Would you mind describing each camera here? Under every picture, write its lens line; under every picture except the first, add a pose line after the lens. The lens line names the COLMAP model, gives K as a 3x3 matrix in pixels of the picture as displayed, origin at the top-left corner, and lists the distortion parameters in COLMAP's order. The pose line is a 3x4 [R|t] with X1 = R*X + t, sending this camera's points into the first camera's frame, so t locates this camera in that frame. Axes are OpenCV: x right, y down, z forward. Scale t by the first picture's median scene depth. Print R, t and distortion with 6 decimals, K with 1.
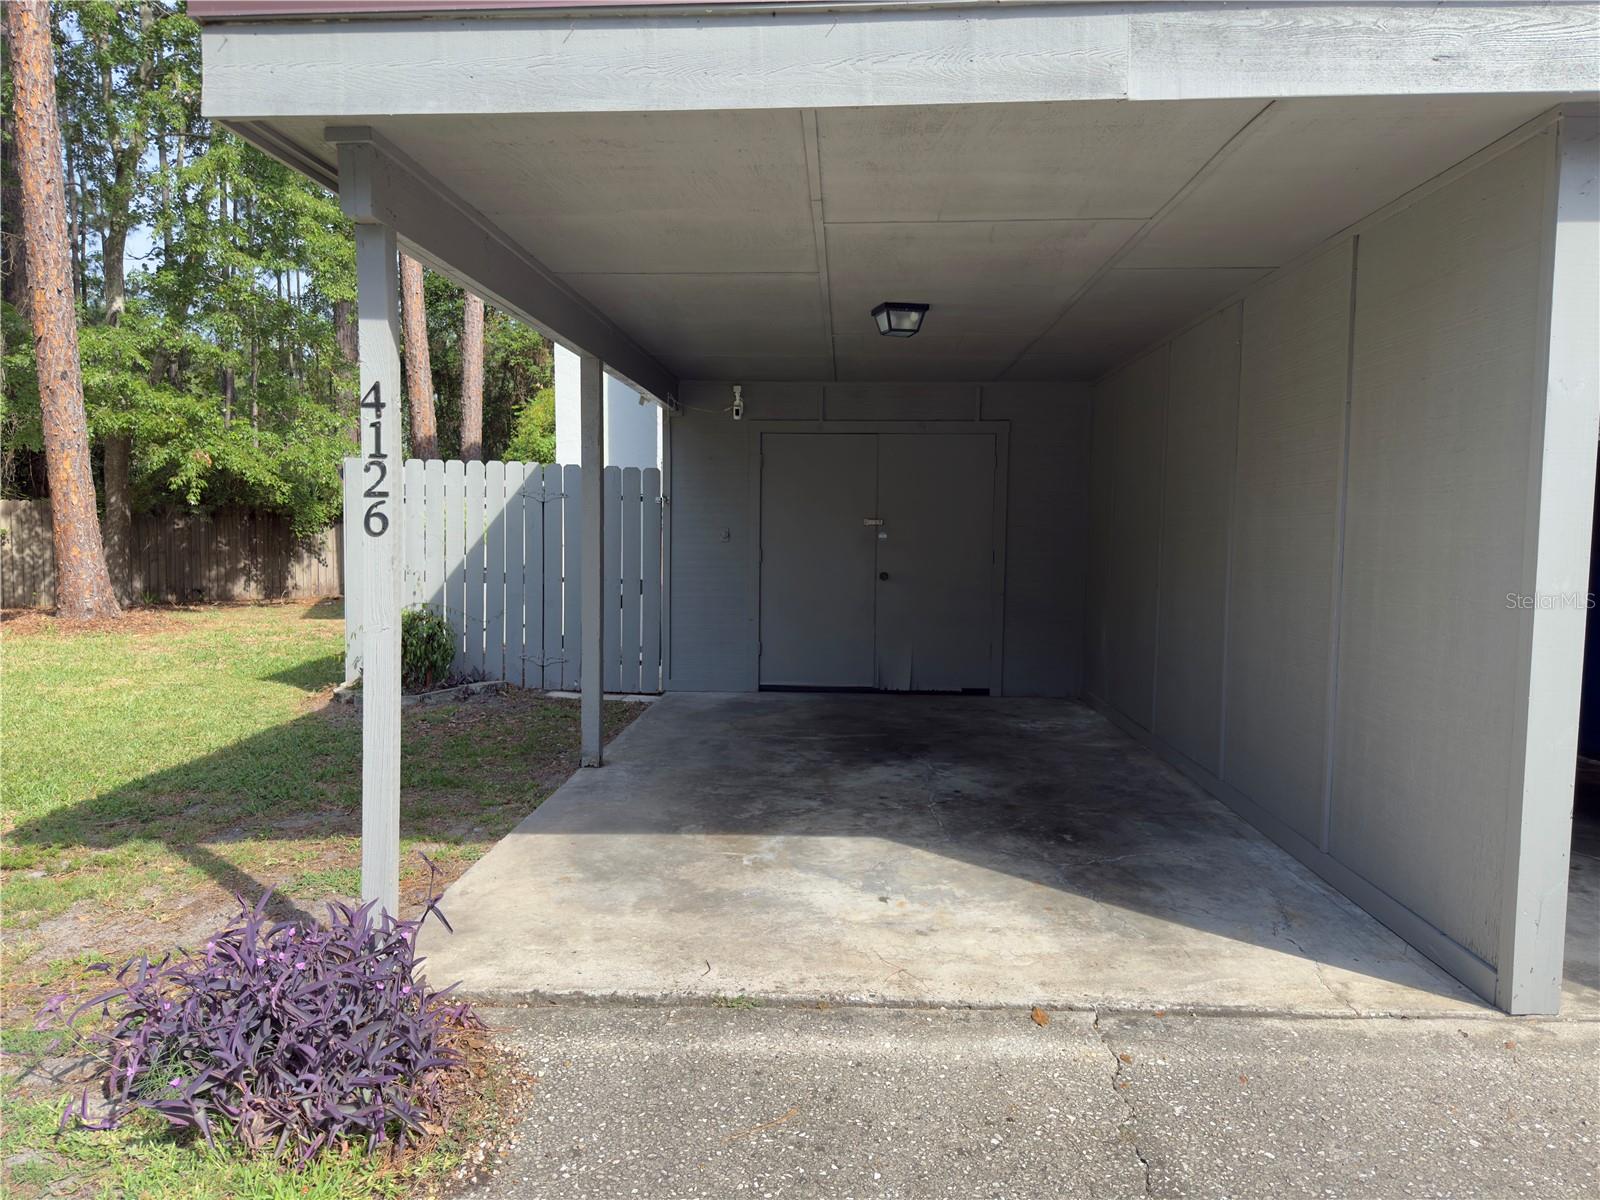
lens RADIAL K [[1124.6, 0, 805.1], [0, 1124.6, 606.7], [0, 0, 1]] dist [0.115957, -0.140675]
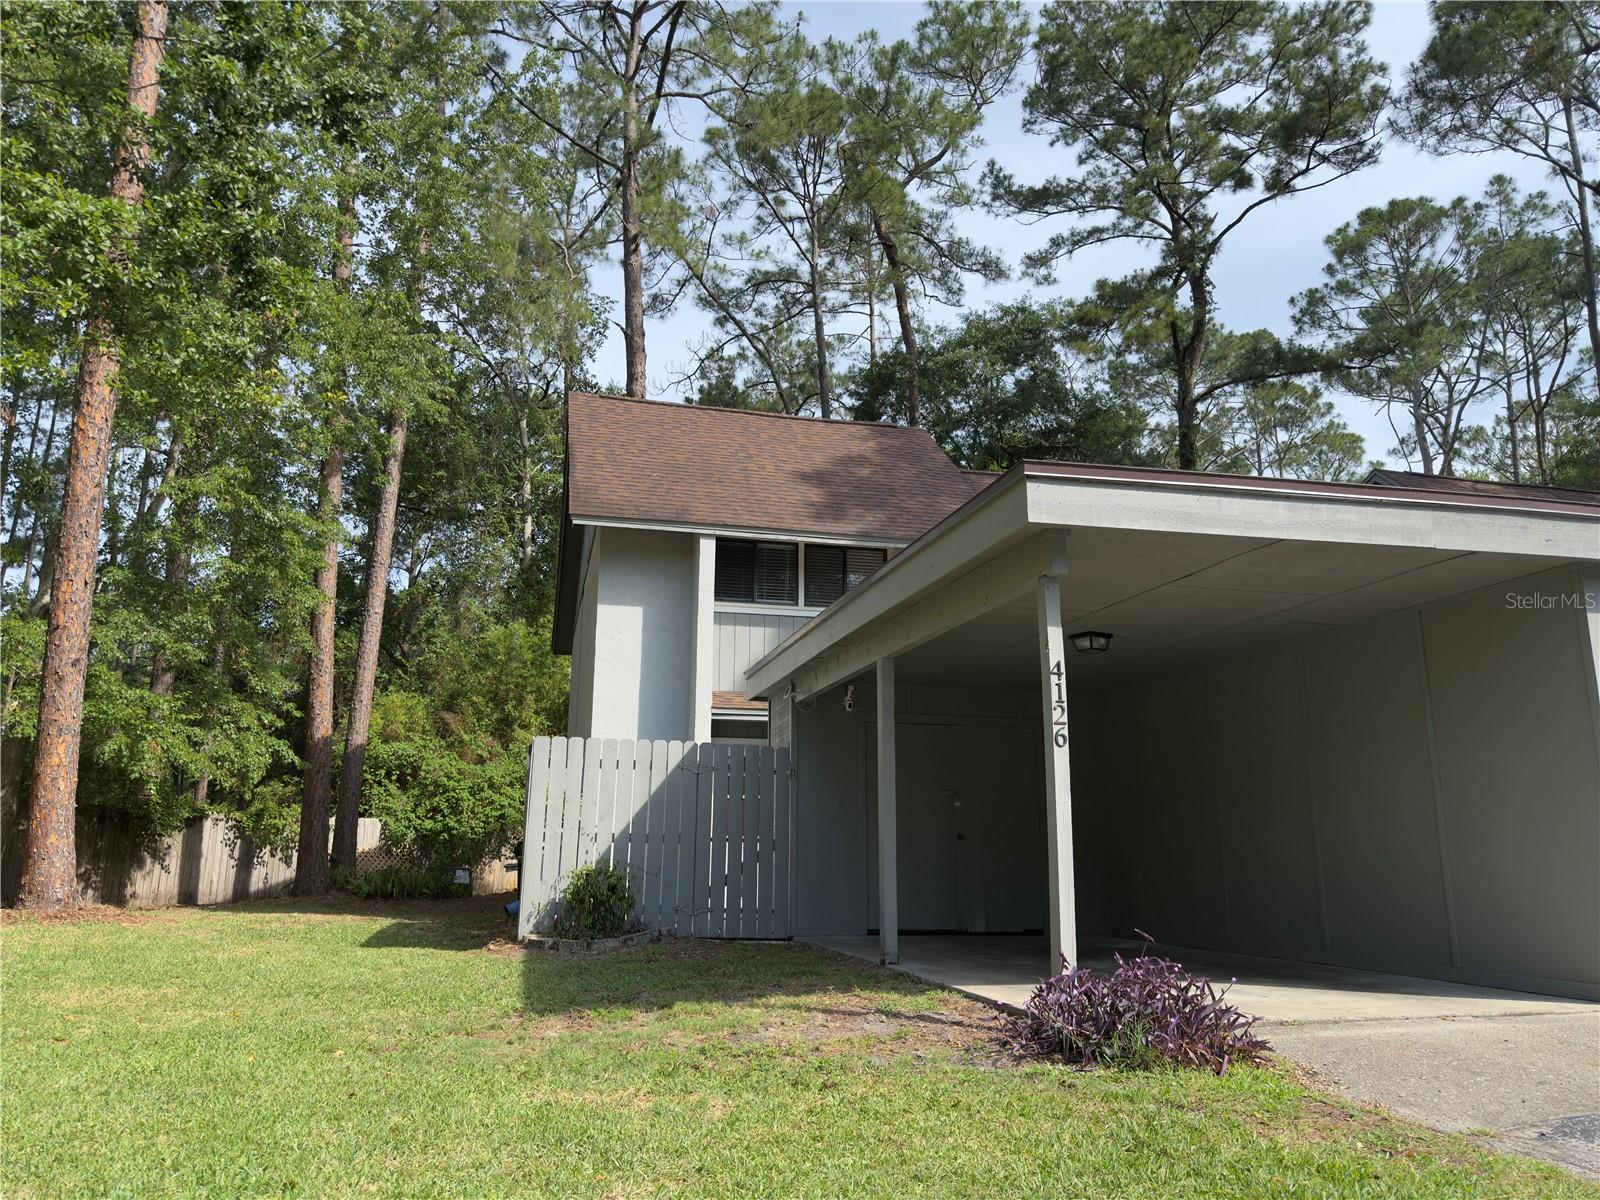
lens RADIAL K [[1124.6, 0, 805.1], [0, 1124.6, 606.7], [0, 0, 1]] dist [0.115957, -0.140675]
pose [[0.960659, 0.059075, 0.271375, -0.302439], [0.020346, 0.959521, -0.280901, 0.051424], [-0.276984, 0.275372, 0.920571, -0.132715]]
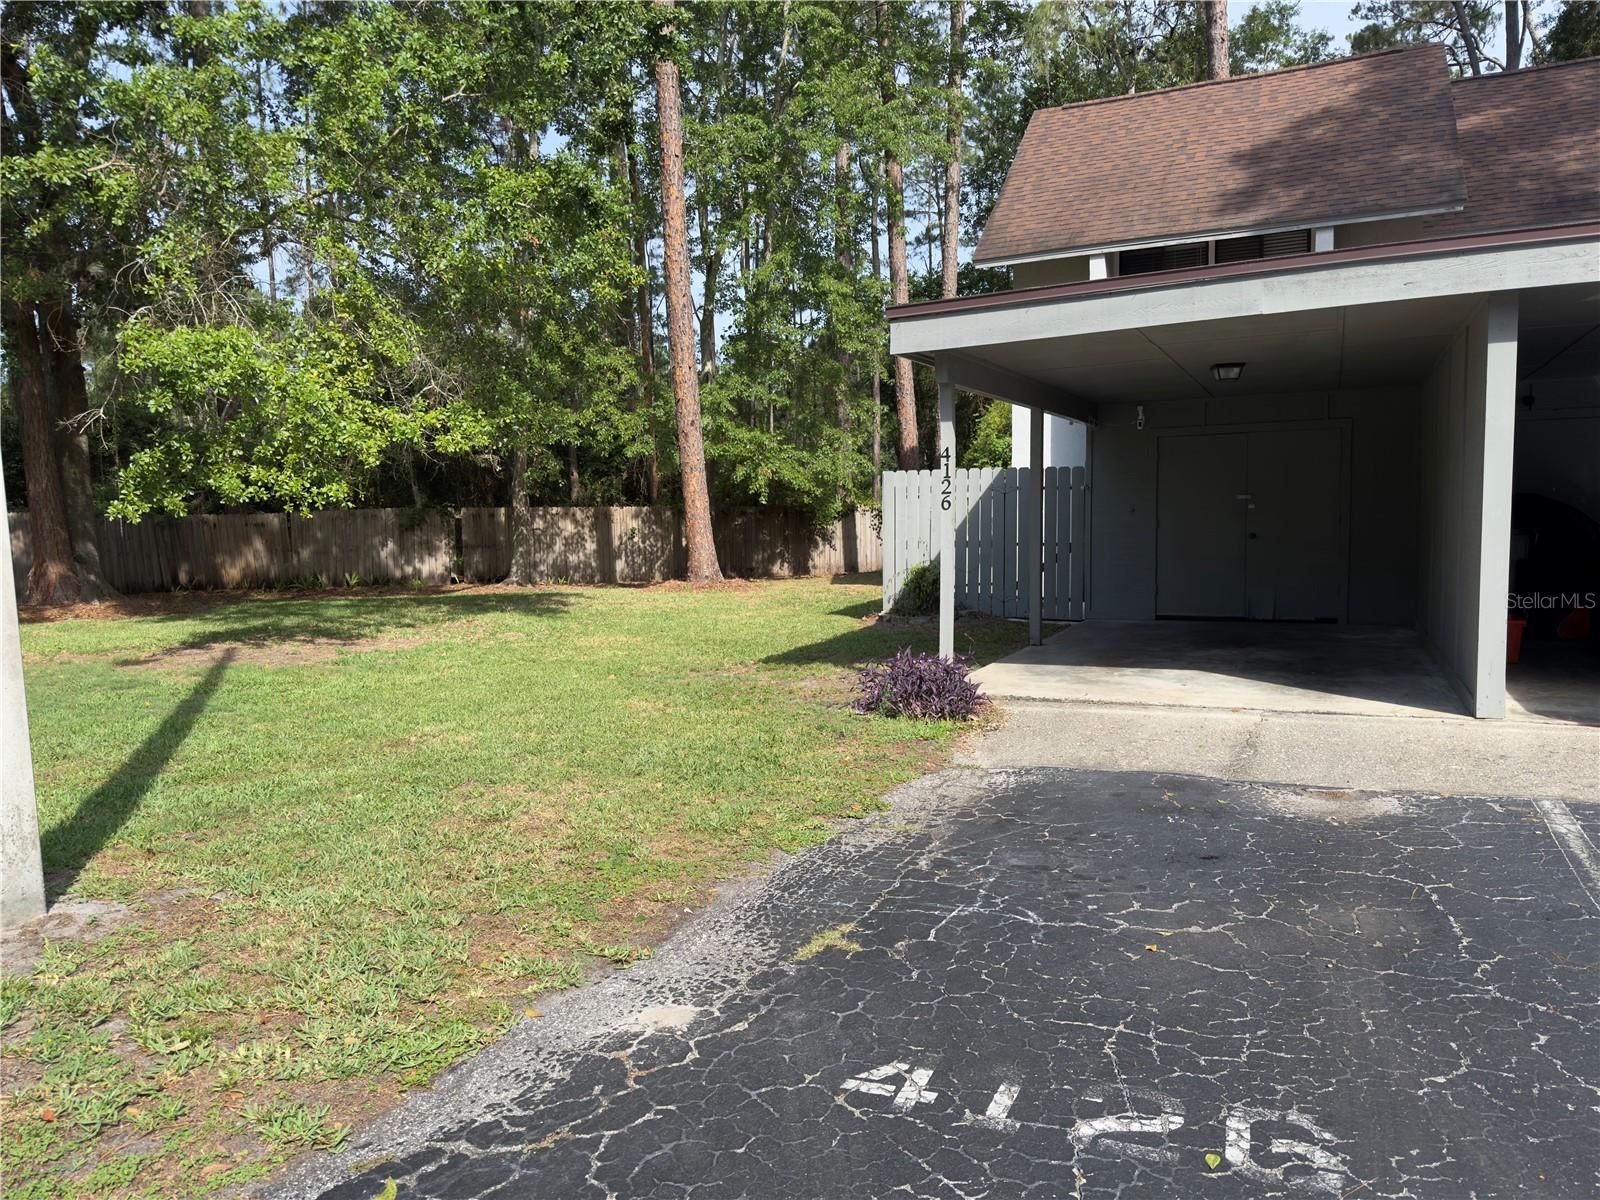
lens RADIAL K [[1130.1, 0, 803.8], [0, 1130.1, 609.1], [0, 0, 1]] dist [0.096756, -0.145013]
pose [[0.923819, 0.002479, -0.382822, 0.066133], [0.001345, 0.999952, 0.009721, 0.030796], [0.382828, -0.009495, 0.923771, -0.330017]]
